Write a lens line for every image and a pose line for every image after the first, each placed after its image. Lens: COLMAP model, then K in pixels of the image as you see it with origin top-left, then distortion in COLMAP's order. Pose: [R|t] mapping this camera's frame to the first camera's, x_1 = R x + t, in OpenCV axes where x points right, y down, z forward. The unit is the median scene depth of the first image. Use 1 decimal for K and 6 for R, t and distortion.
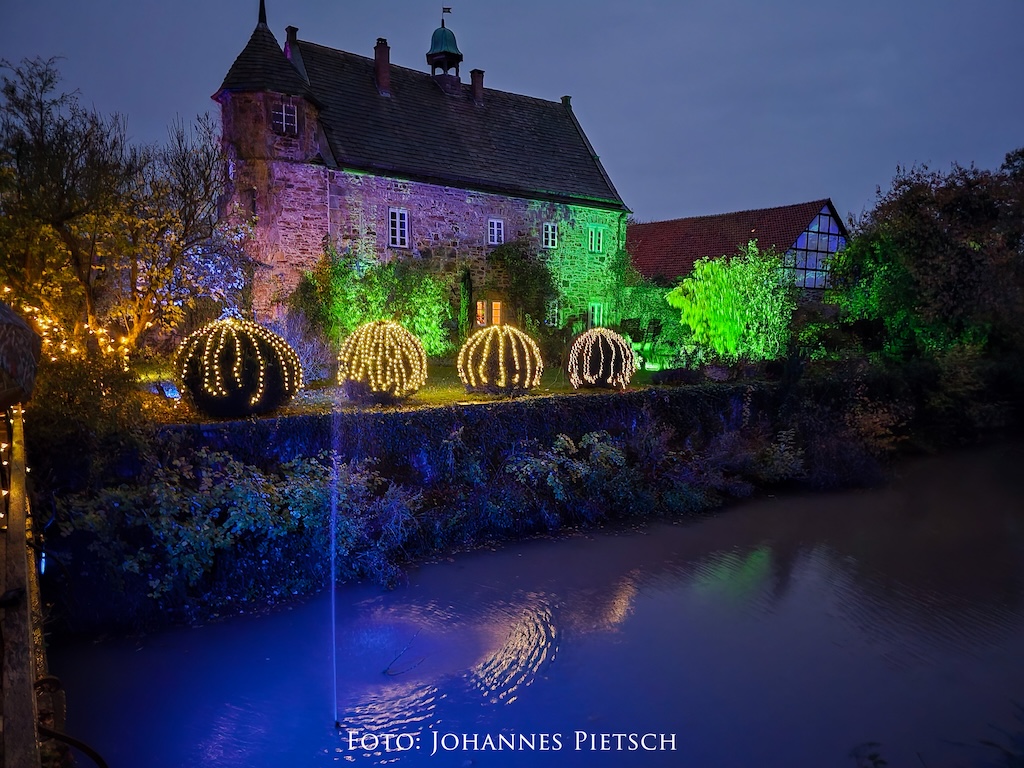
lens RADIAL K [[699.7, 0, 521.1], [0, 699.7, 391.7], [0, 0, 1]] dist [0.083435, -0.069840]
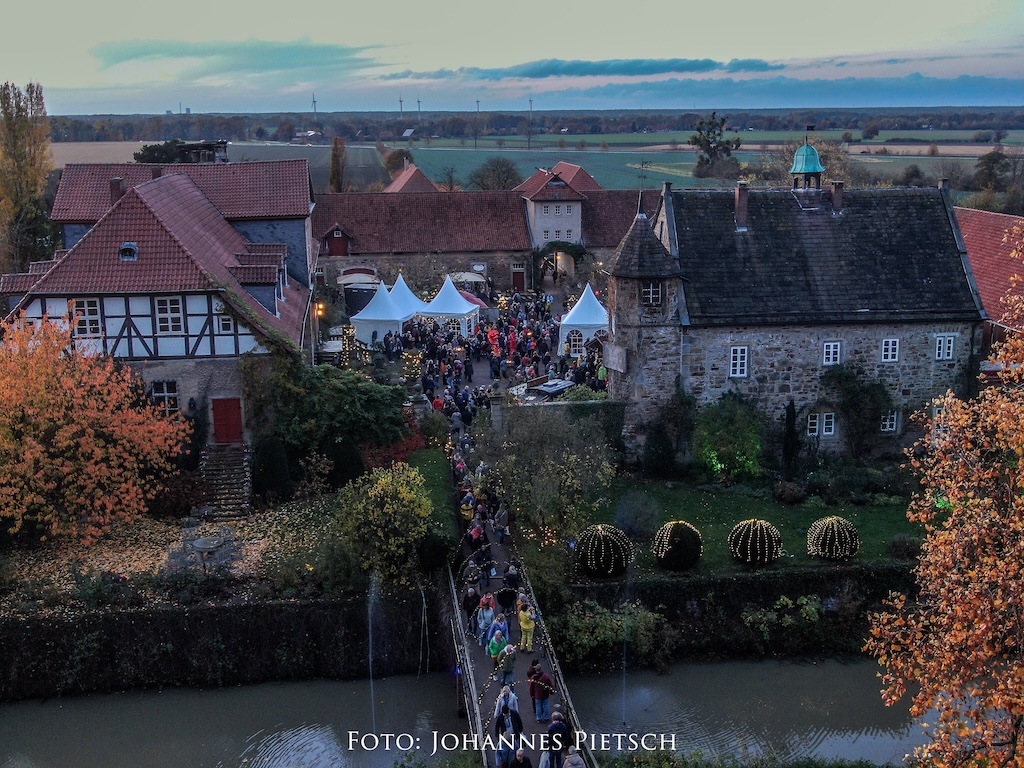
lens RADIAL K [[1175.3, 0, 511.2], [0, 1175.3, 386.7], [0, 0, 1]] dist [0.086835, -0.326226]
pose [[0.882603, 0.081337, -0.463030, 0.427509], [-0.025805, 0.991816, 0.125038, -0.437901], [0.469411, -0.098410, 0.877478, -0.977602]]
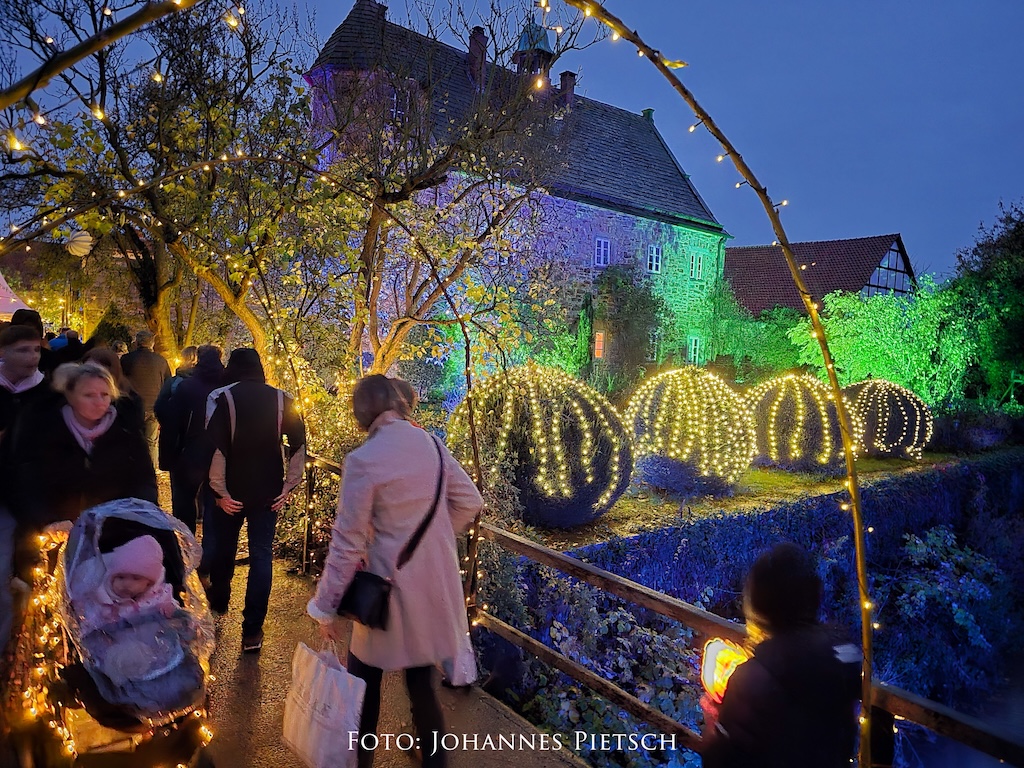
lens RADIAL K [[688.3, 0, 509.9], [0, 688.3, 384.5], [0, 0, 1]] dist [0.073646, -0.063278]
pose [[0.997106, 0.028883, 0.070330, -0.227255], [-0.025901, 0.998741, -0.042954, -0.027796], [-0.071482, 0.041008, 0.996599, 0.184982]]
